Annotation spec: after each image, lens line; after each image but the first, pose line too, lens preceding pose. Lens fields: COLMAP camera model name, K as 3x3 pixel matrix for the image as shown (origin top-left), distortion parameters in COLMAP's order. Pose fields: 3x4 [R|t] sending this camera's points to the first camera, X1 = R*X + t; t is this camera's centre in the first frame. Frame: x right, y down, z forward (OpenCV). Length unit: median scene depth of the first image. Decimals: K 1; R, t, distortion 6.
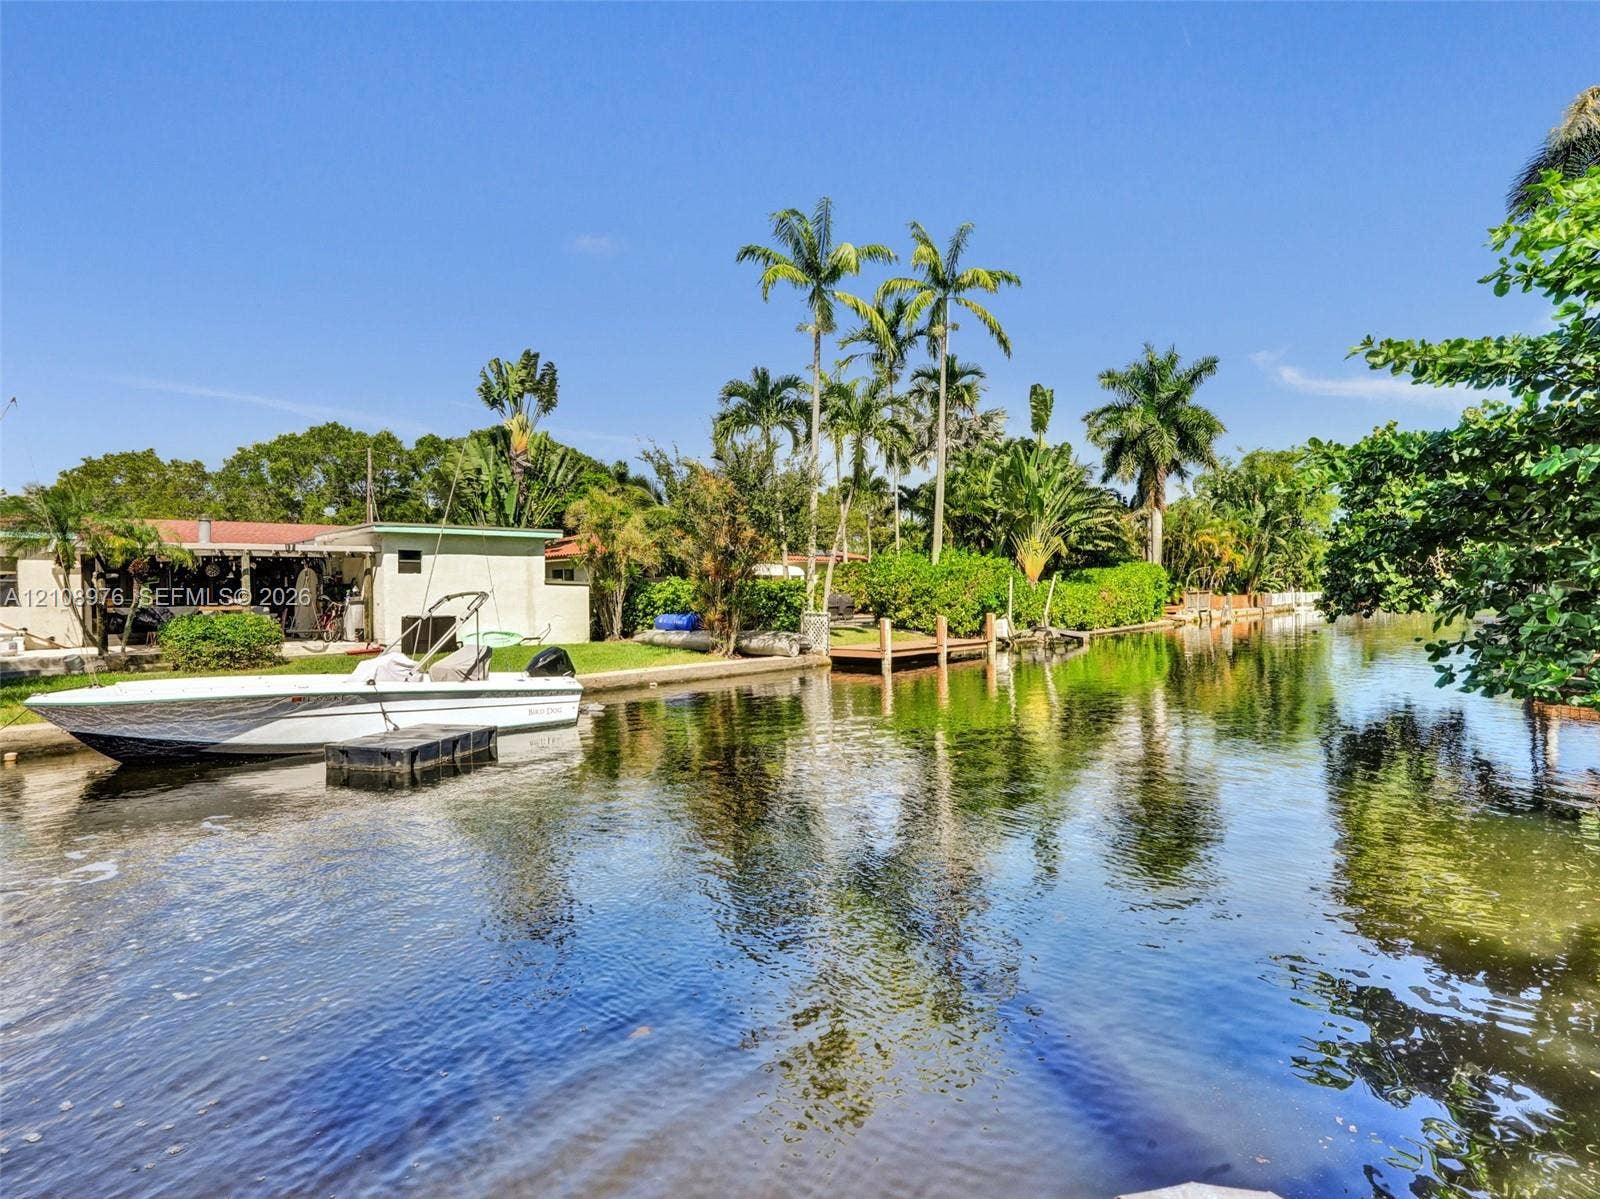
lens RADIAL K [[837.6, 0, 803.4], [0, 837.6, 596.4], [0, 0, 1]] dist [-0.070940, 0.029590]
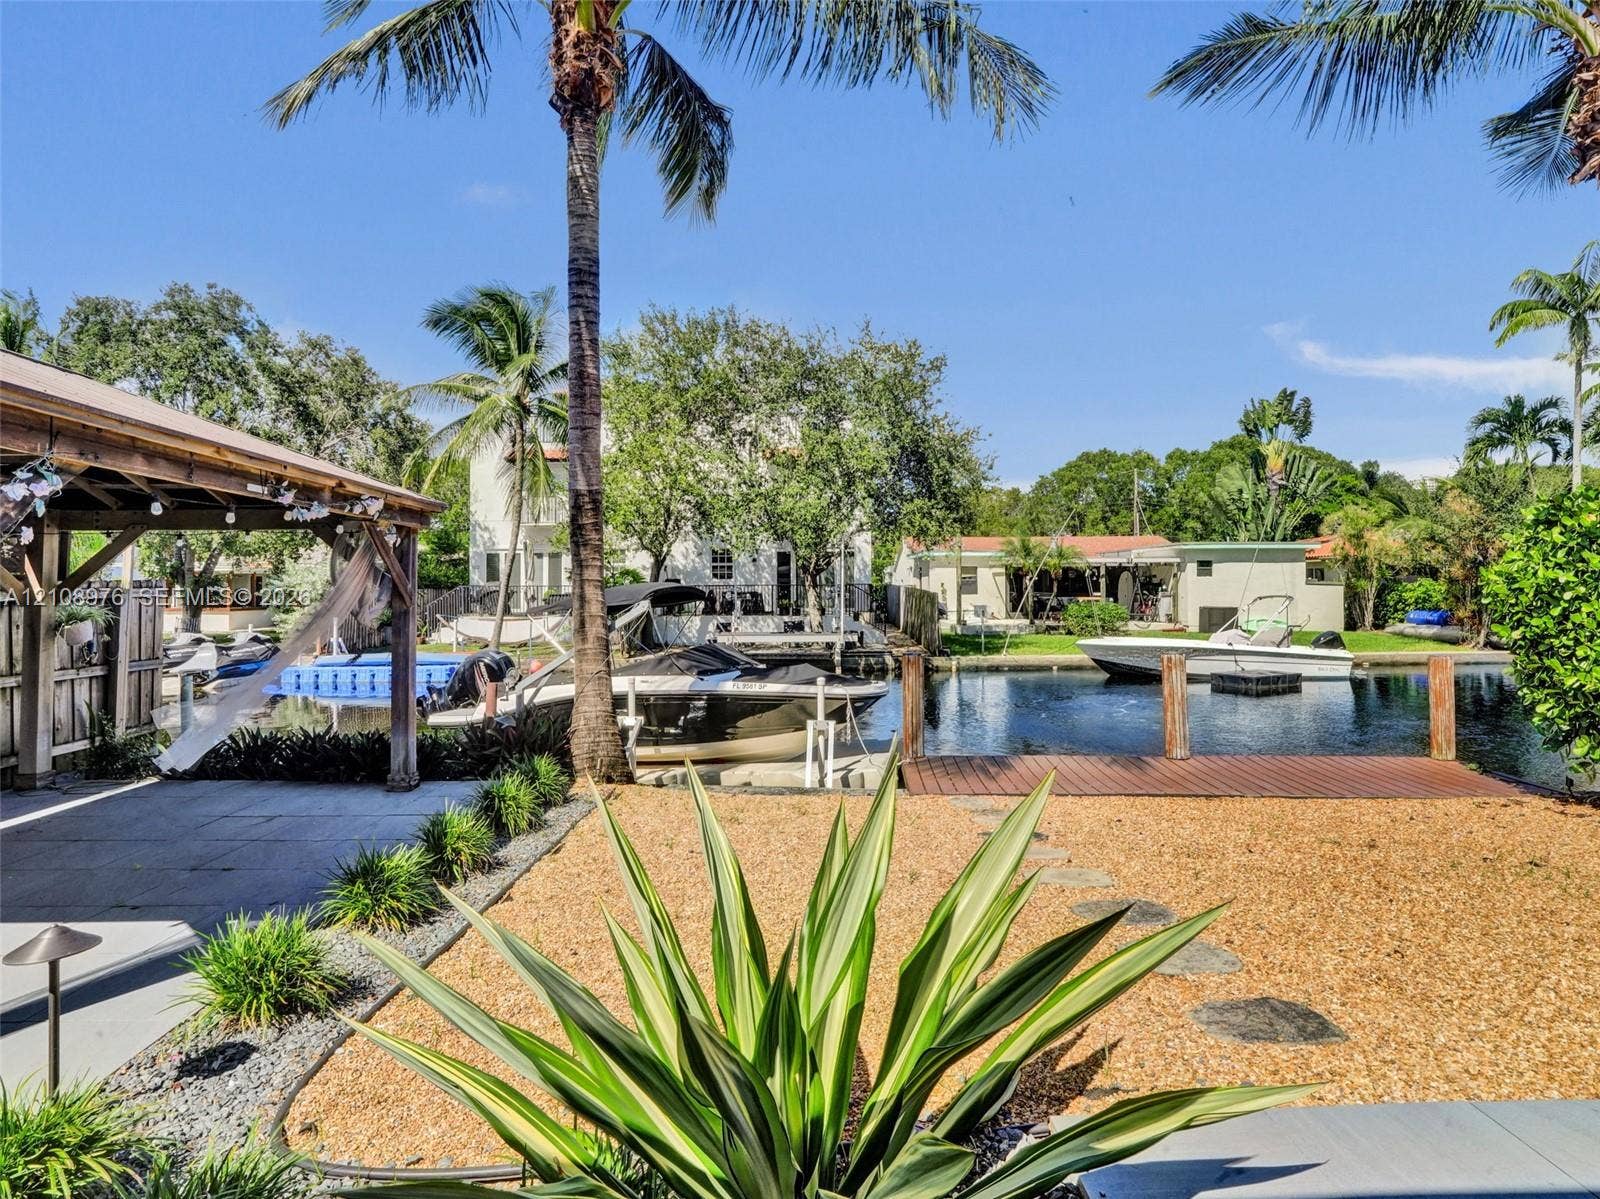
lens RADIAL K [[857.2, 0, 797.8], [0, 857.2, 569.6], [0, 0, 1]] dist [-0.057524, 0.019194]
pose [[0.693362, 0.001367, -0.720589, 0.082708], [-0.011438, 0.999893, -0.009109, -0.016667], [0.720499, 0.014558, 0.693303, -0.470299]]
